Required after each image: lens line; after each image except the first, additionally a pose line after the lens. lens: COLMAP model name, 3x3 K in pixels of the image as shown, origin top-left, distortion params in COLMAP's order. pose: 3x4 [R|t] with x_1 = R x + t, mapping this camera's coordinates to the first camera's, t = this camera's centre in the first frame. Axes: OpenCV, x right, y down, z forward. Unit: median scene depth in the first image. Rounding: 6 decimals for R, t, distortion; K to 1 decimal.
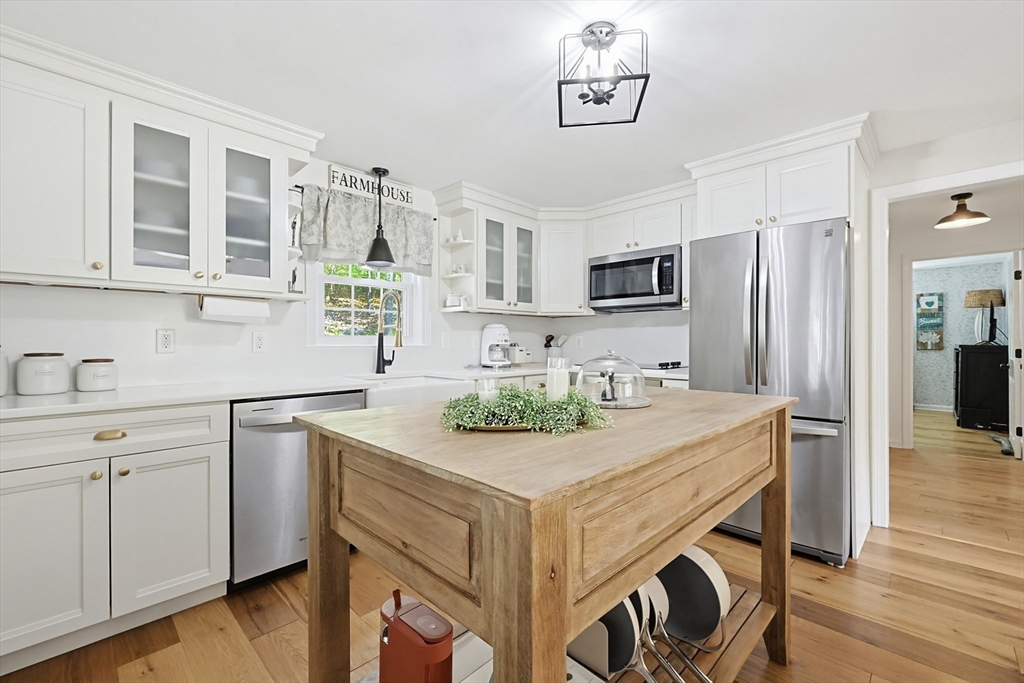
lens RADIAL K [[440.2, 0, 511.3], [0, 440.2, 347.3], [0, 0, 1]] dist [-0.002136, 0.000901]
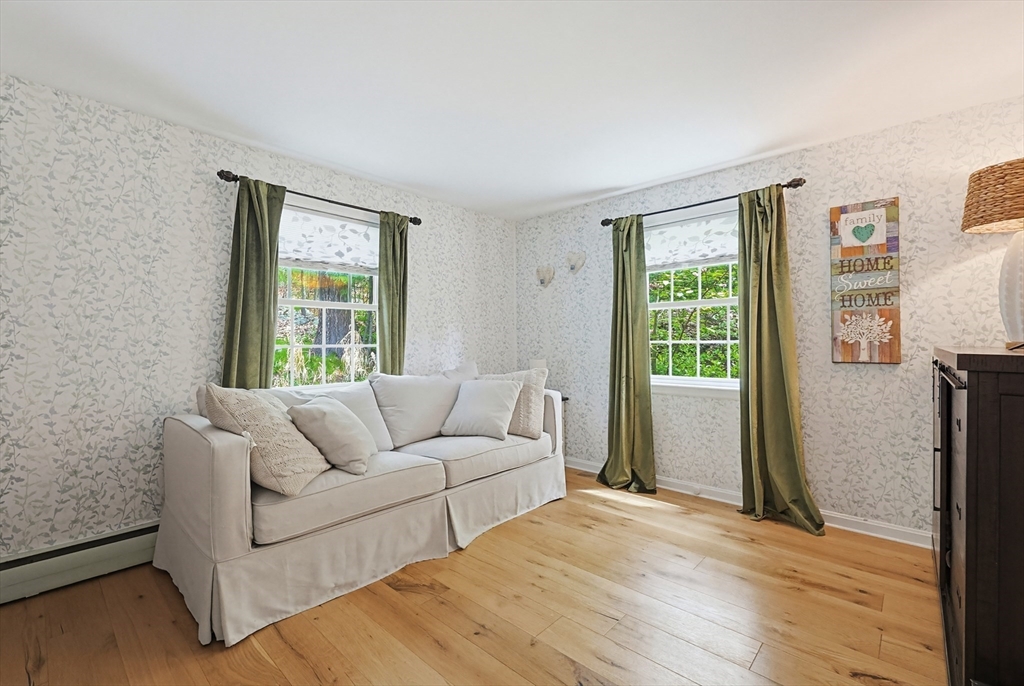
lens RADIAL K [[440.2, 0, 520.3], [0, 440.2, 339.0], [0, 0, 1]] dist [-0.002136, 0.000901]
pose [[0.999116, 0.005962, 0.041611, 0.664243], [-0.005450, 0.999908, -0.012398, -0.008010], [-0.041681, 0.012160, 0.999057, 0.661996]]
